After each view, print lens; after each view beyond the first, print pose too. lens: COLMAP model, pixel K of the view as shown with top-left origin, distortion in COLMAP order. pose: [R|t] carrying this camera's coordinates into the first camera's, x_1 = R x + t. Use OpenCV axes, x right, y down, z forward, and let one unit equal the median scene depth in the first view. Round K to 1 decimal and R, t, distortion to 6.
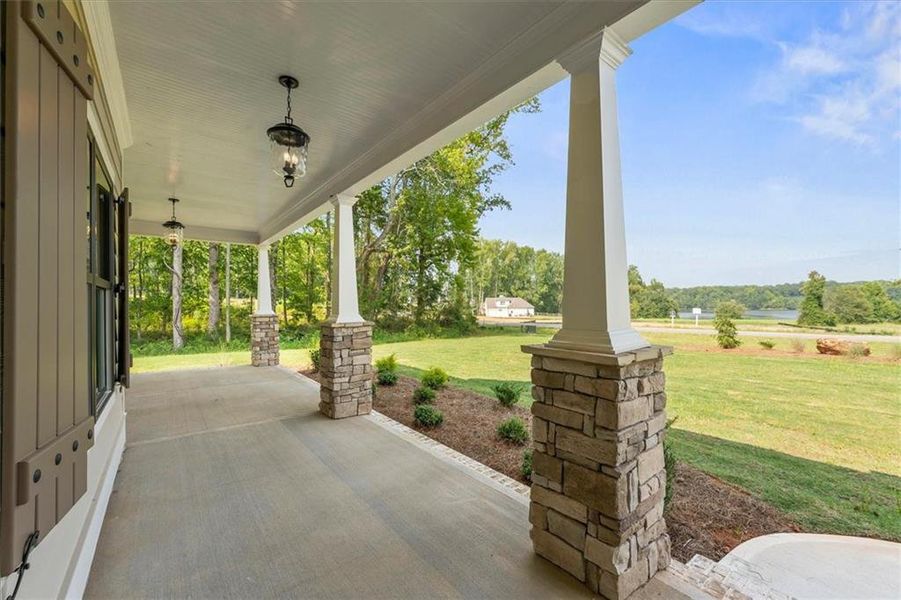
lens RADIAL K [[356.5, 0, 450.5], [0, 356.5, 300.0], [0, 0, 1]] dist [-0.003264, -0.000525]
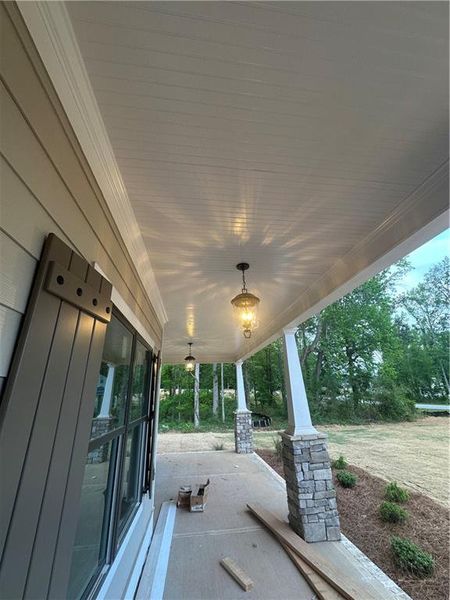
lens RADIAL K [[239.0, 0, 225.0], [0, 239.0, 300.0], [0, 0, 1]] dist [-0.003384, 0.000007]
pose [[0.850415, -0.207444, -0.483488, -0.020395], [0.028818, 0.935970, -0.350898, -0.039906], [0.525322, 0.284476, 0.801941, 0.060192]]
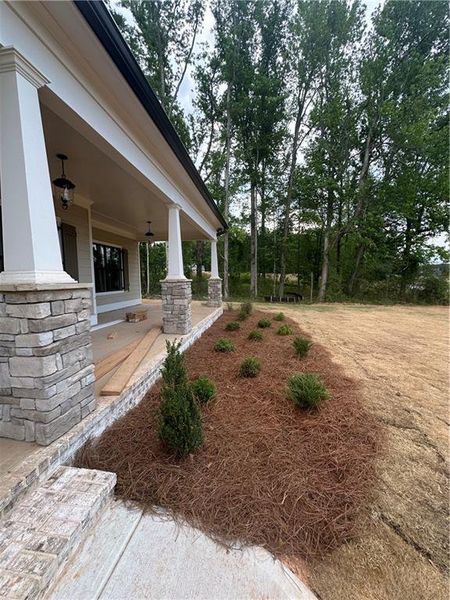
lens RADIAL K [[239.0, 0, 225.0], [0, 239.0, 300.0], [0, 0, 1]] dist [-0.003384, 0.000007]
pose [[0.682132, 0.071546, -0.727721, 0.354804], [0.003935, 0.994828, 0.101496, 0.021781], [0.731219, -0.072097, 0.678322, 0.195818]]
